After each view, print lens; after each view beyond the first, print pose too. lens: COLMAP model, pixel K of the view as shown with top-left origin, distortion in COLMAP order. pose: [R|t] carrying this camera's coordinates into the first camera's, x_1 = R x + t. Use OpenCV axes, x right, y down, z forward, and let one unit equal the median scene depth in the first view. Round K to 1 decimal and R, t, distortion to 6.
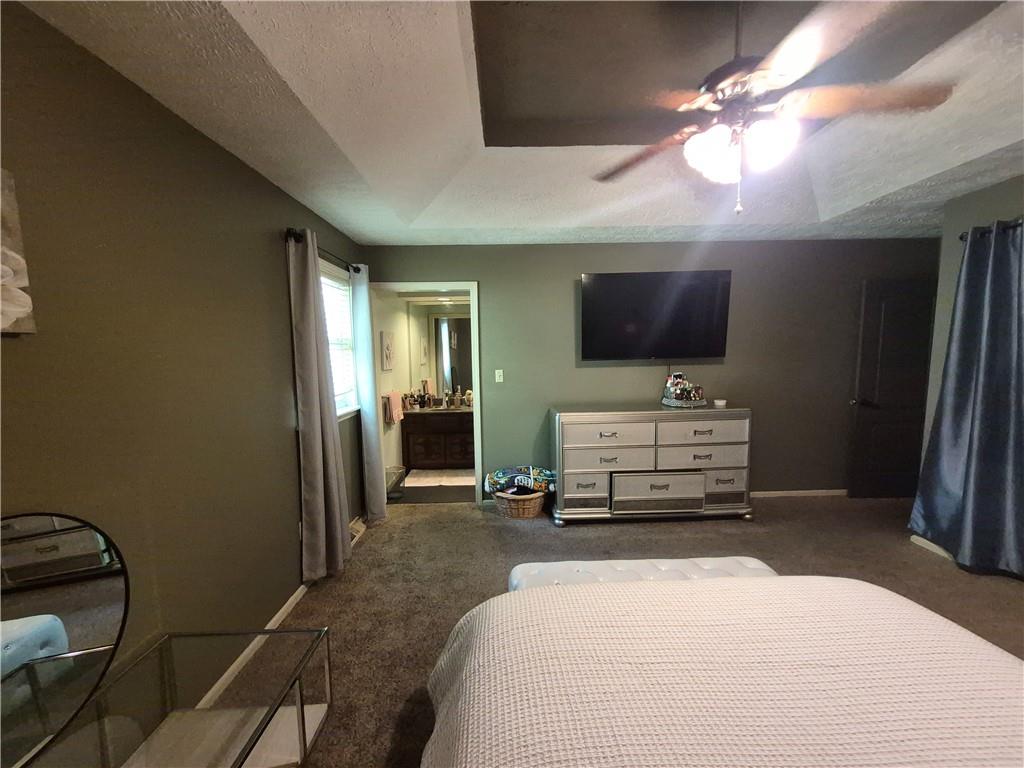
lens RADIAL K [[399.6, 0, 510.5], [0, 399.6, 388.6], [0, 0, 1]] dist [-0.002337, -0.000283]
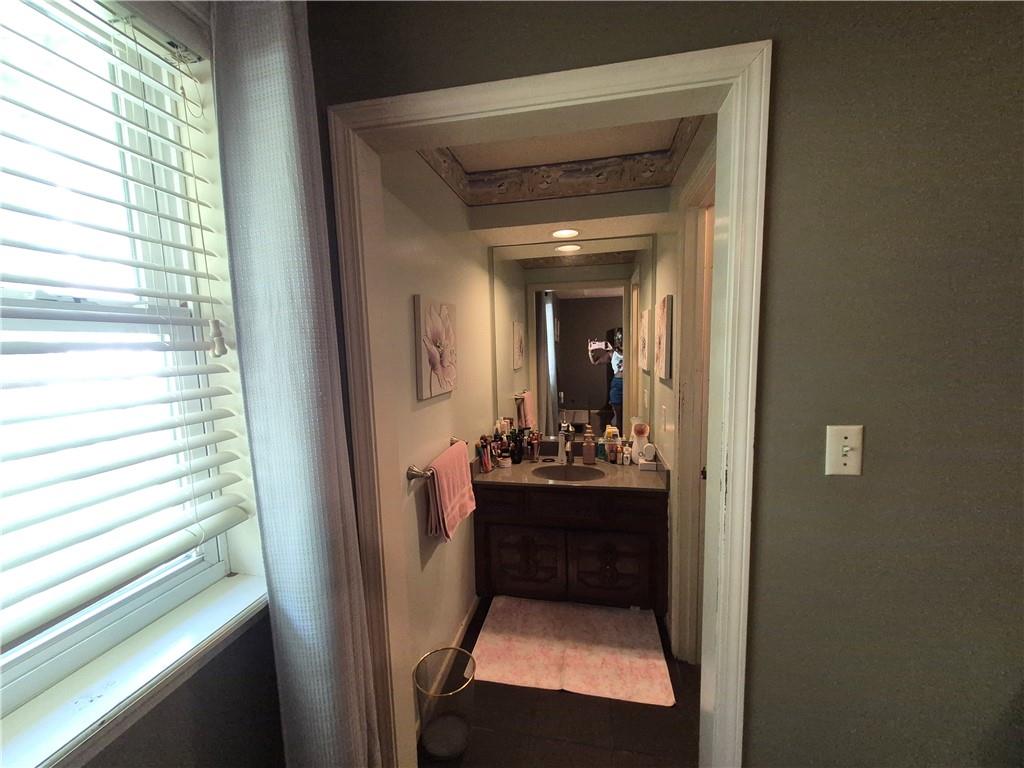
lens RADIAL K [[399.6, 0, 512.6], [0, 399.6, 387.0], [0, 0, 1]] dist [-0.002337, -0.000283]
pose [[0.977355, 0.011250, -0.211308, -0.123348], [-0.008561, 0.999870, 0.013640, -0.051083], [0.211434, -0.011523, 0.977324, 0.519198]]
